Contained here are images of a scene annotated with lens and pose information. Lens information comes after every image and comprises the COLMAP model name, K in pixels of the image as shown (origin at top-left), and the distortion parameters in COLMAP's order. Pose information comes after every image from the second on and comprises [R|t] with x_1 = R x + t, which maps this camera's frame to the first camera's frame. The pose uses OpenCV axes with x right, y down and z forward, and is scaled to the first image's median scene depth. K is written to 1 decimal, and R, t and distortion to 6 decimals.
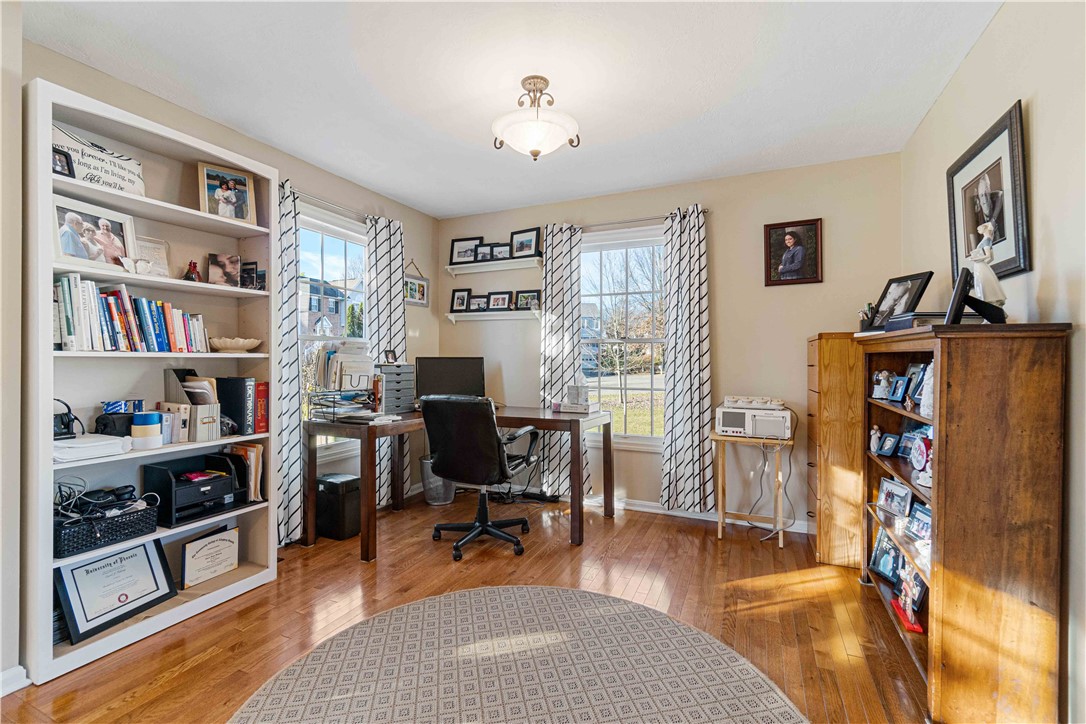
lens RADIAL K [[475.3, 0, 543.2], [0, 475.3, 362.4], [0, 0, 1]] dist [-0.001410, -0.000101]
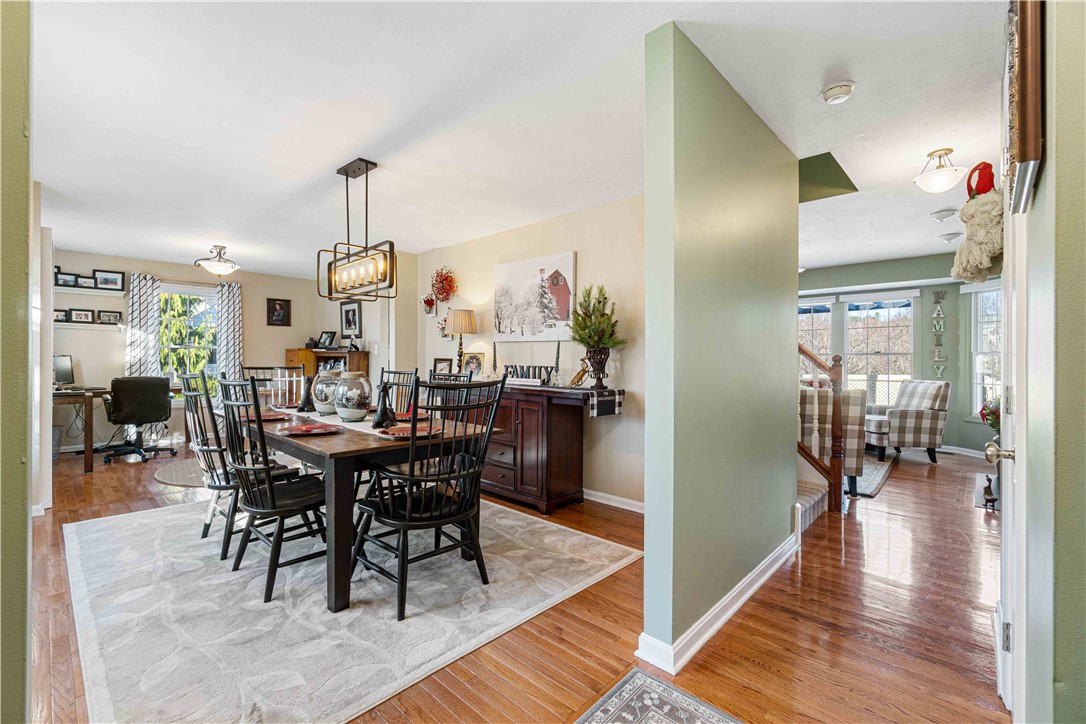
lens RADIAL K [[475.3, 0, 538.8], [0, 475.3, 359.3], [0, 0, 1]] dist [-0.001410, -0.000101]
pose [[0.328577, 0.003235, 0.944472, -1.054928], [0.001168, 0.999992, -0.003831, 0.008226], [-0.944476, 0.002362, 0.328571, -0.811383]]
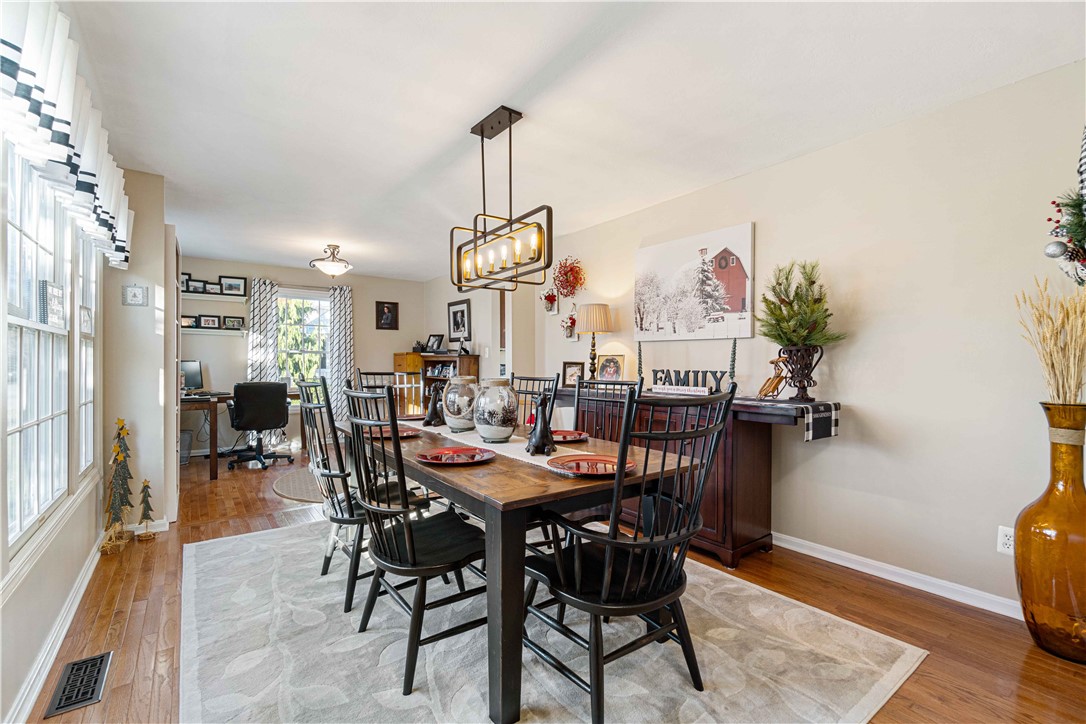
lens RADIAL K [[475.3, 0, 535.5], [0, 475.3, 362.5], [0, 0, 1]] dist [-0.001410, -0.000101]
pose [[0.491031, 0.003426, 0.871135, -0.923214], [0.004654, 0.999968, -0.006556, 0.008949], [-0.871130, 0.007273, 0.490999, -0.607245]]
